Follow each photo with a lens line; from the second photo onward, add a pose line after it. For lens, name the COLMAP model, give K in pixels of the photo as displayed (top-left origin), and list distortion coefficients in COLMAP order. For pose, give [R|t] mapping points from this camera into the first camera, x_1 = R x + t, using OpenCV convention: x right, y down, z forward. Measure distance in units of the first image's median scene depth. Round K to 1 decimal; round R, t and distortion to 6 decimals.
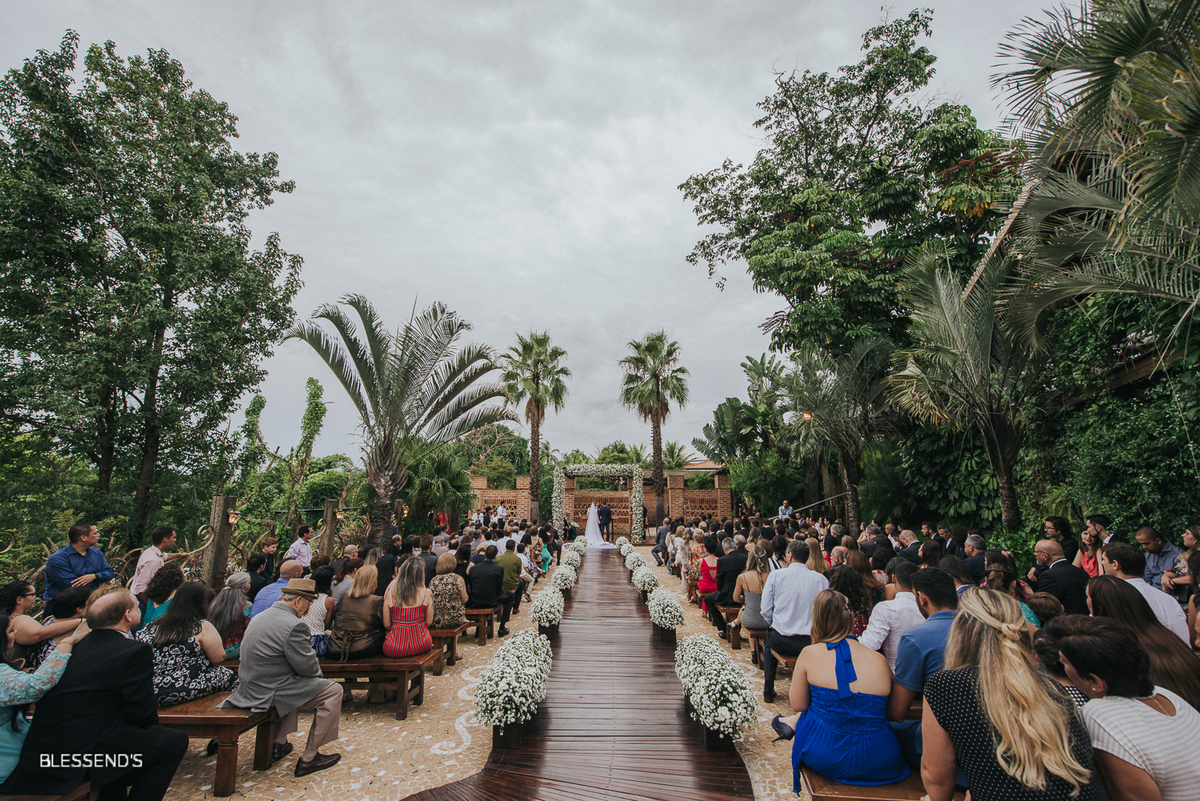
lens RADIAL K [[478.0, 0, 600.0], [0, 478.0, 400.5], [0, 0, 1]] dist [-0.016390, 0.000095]
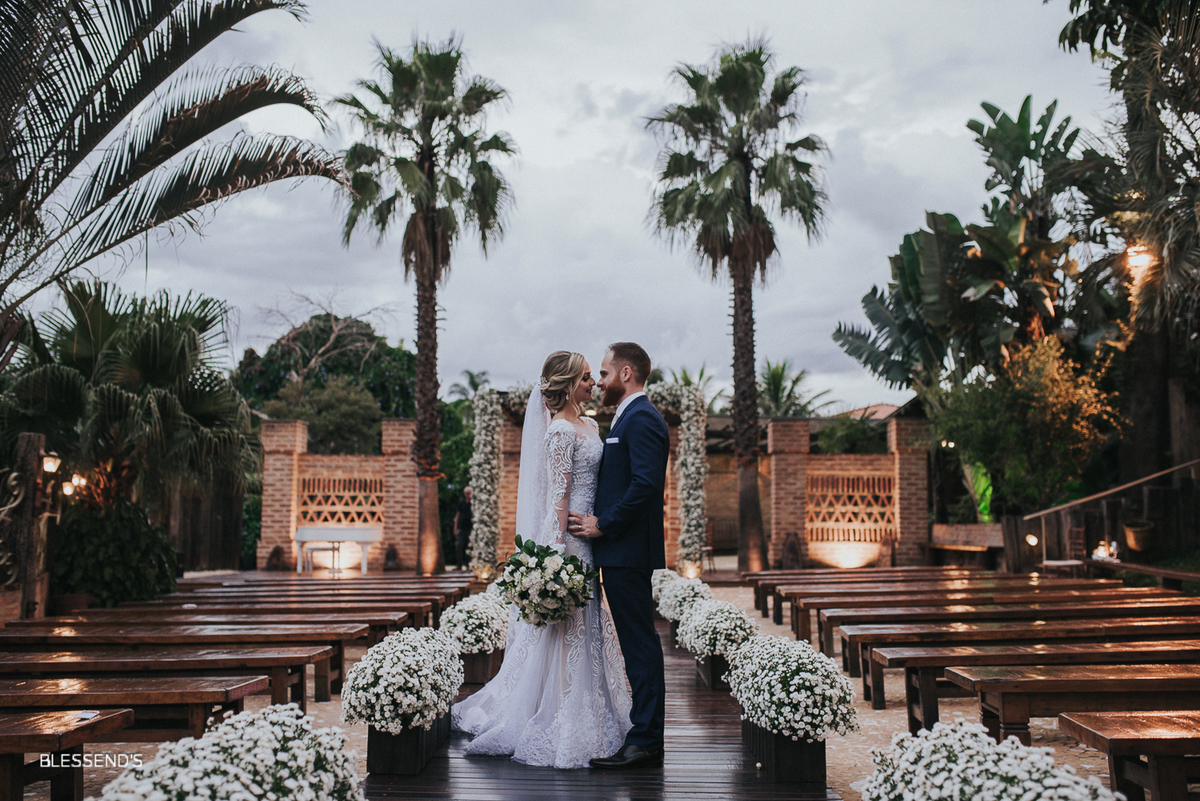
lens RADIAL K [[1146.8, 0, 600.0], [0, 1146.8, 400.5], [0, 0, 1]] dist [-0.057018, -0.020883]
pose [[0.999997, 0.002091, -0.001138, 0.004762], [-0.001960, 0.994459, 0.105109, 0.046883], [0.001352, -0.105106, 0.994460, 0.075666]]
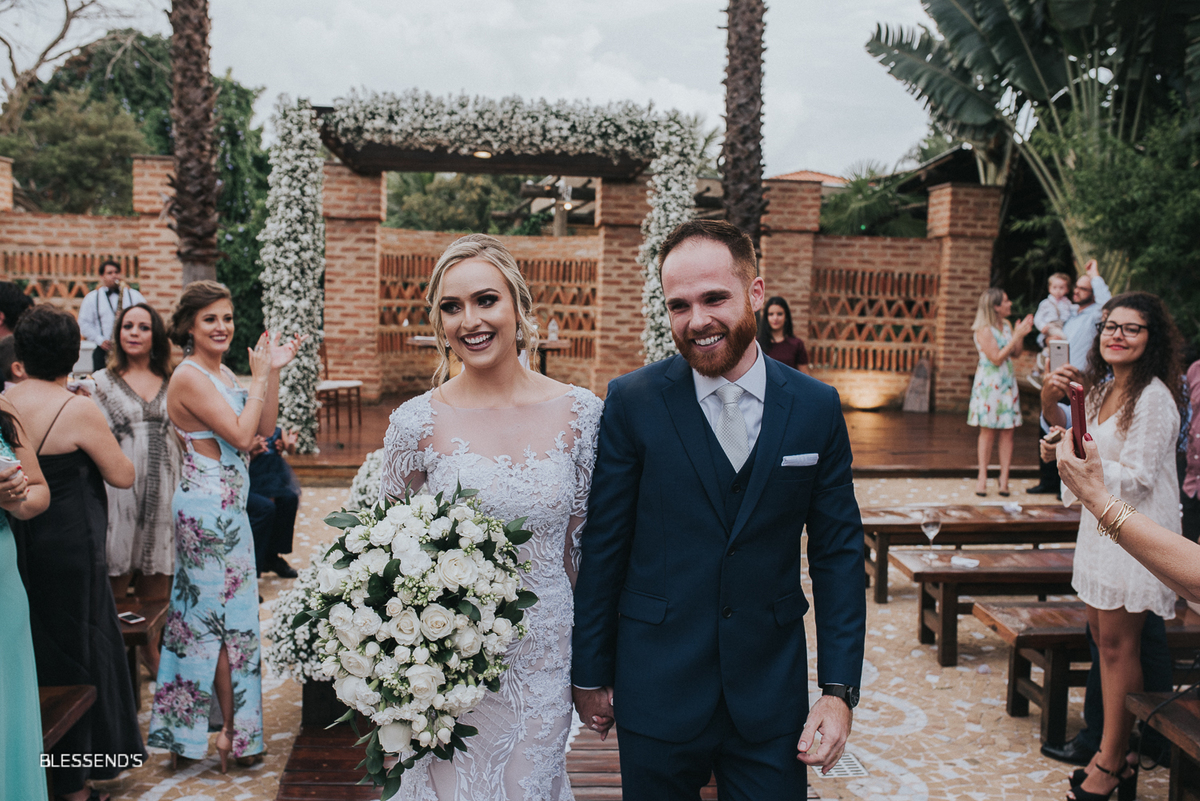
lens RADIAL K [[1147.6, 0, 600.0], [0, 1147.6, 400.5], [0, 0, 1]] dist [-0.024578, 0.024318]
pose [[0.993153, 0.014372, 0.115936, -0.009682], [-0.048947, 0.952287, 0.301254, 0.098242], [-0.106074, -0.304866, 0.946470, 0.437431]]
